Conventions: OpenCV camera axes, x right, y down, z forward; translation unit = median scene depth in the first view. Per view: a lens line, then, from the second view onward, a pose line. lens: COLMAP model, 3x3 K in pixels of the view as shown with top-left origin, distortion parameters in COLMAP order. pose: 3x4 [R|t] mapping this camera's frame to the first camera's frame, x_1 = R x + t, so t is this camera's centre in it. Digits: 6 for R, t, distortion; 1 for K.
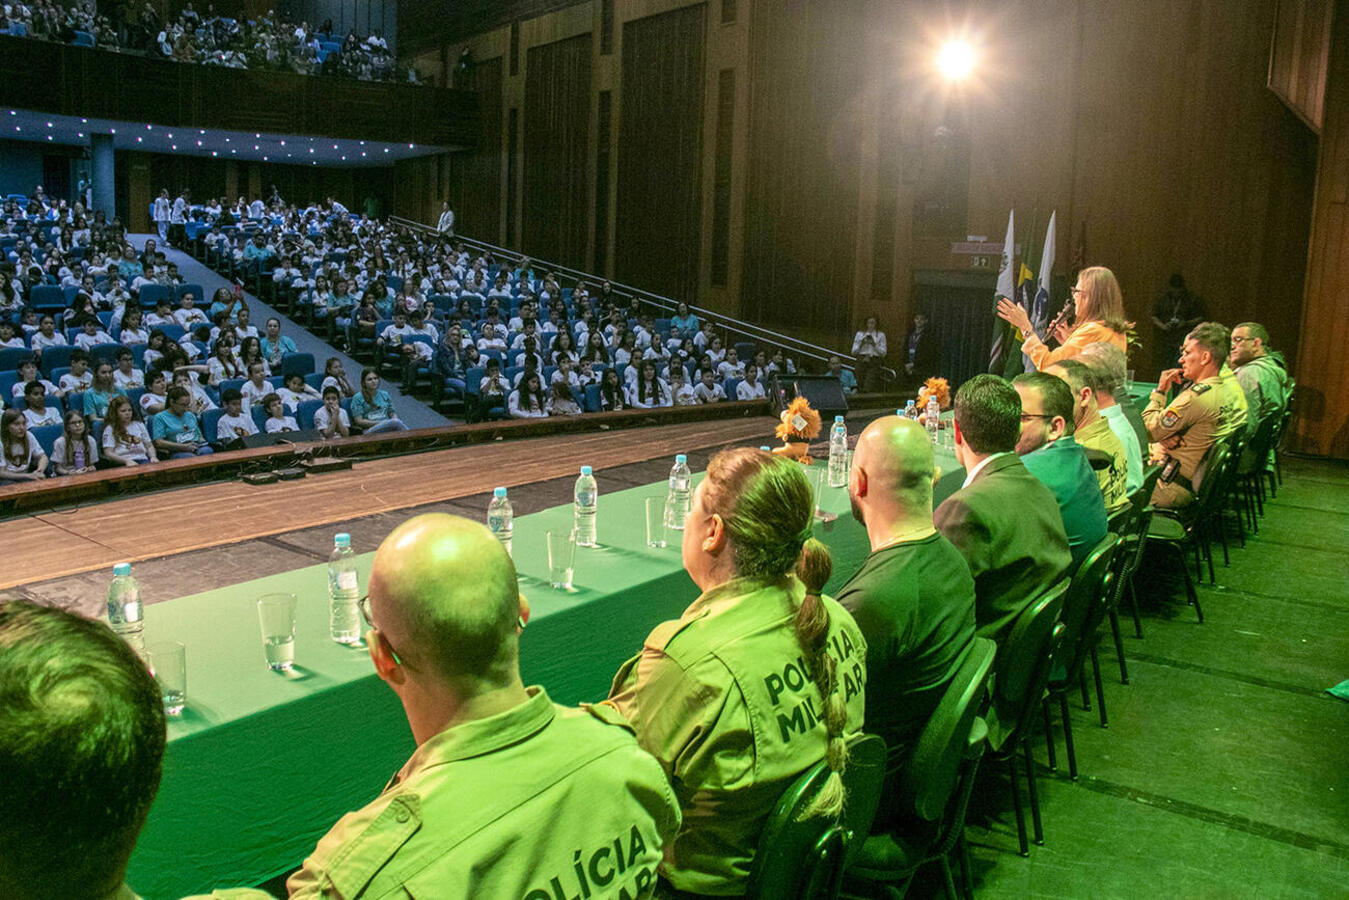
lens RADIAL K [[1125.9, 0, 674.5], [0, 1125.9, 450.0], [0, 0, 1]] dist [-0.074467, 0.001336]
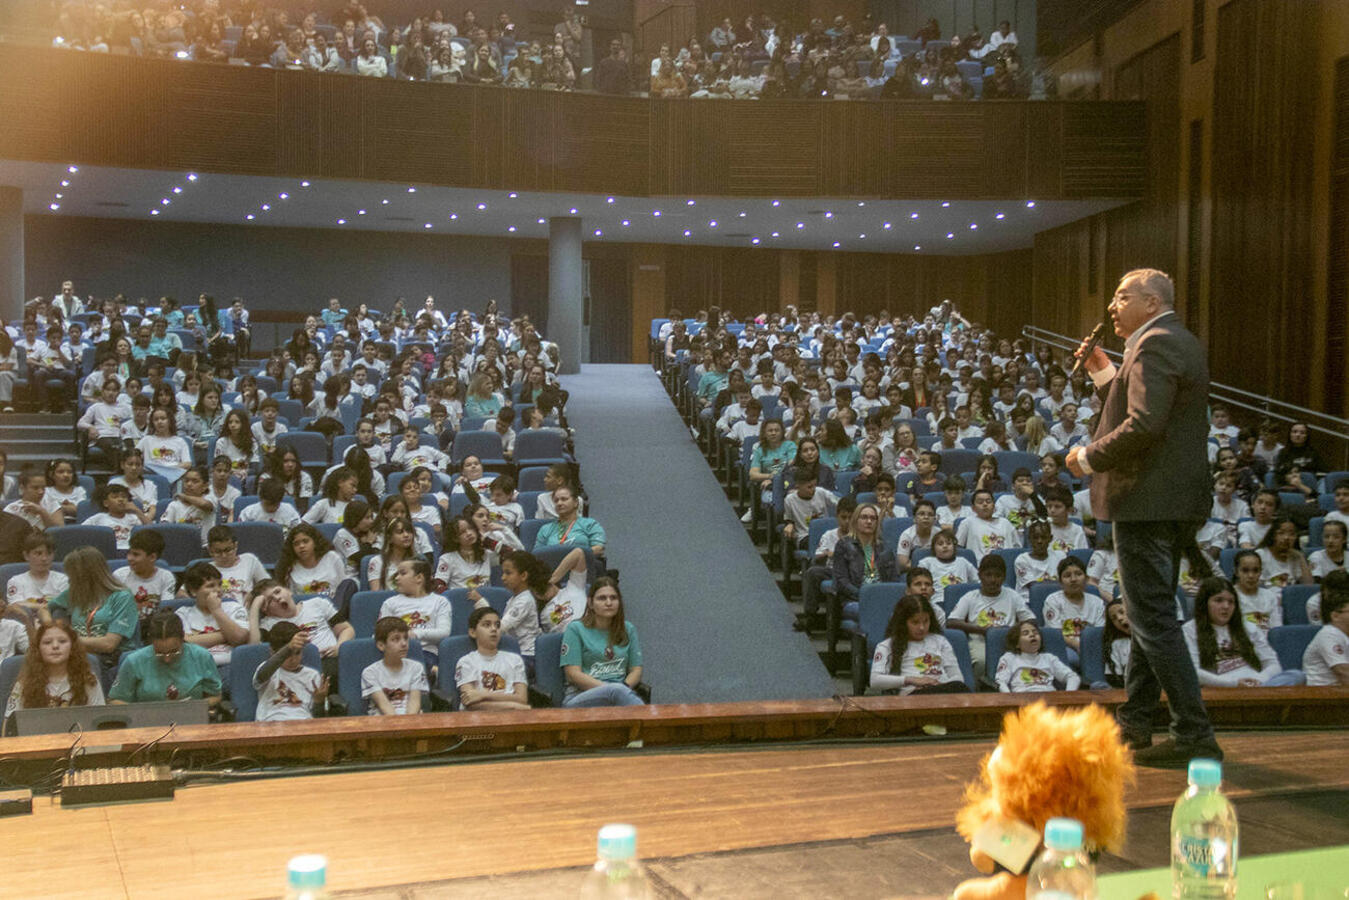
lens RADIAL K [[1715.2, 0, 675.0], [0, 1715.2, 502.1], [0, 0, 1]] dist [0.023818, 0.071714]
pose [[0.860305, 0.002709, -0.509773, 0.071302], [-0.062677, 0.992961, -0.100499, -0.013467], [0.505912, 0.118411, 0.854419, 0.154764]]
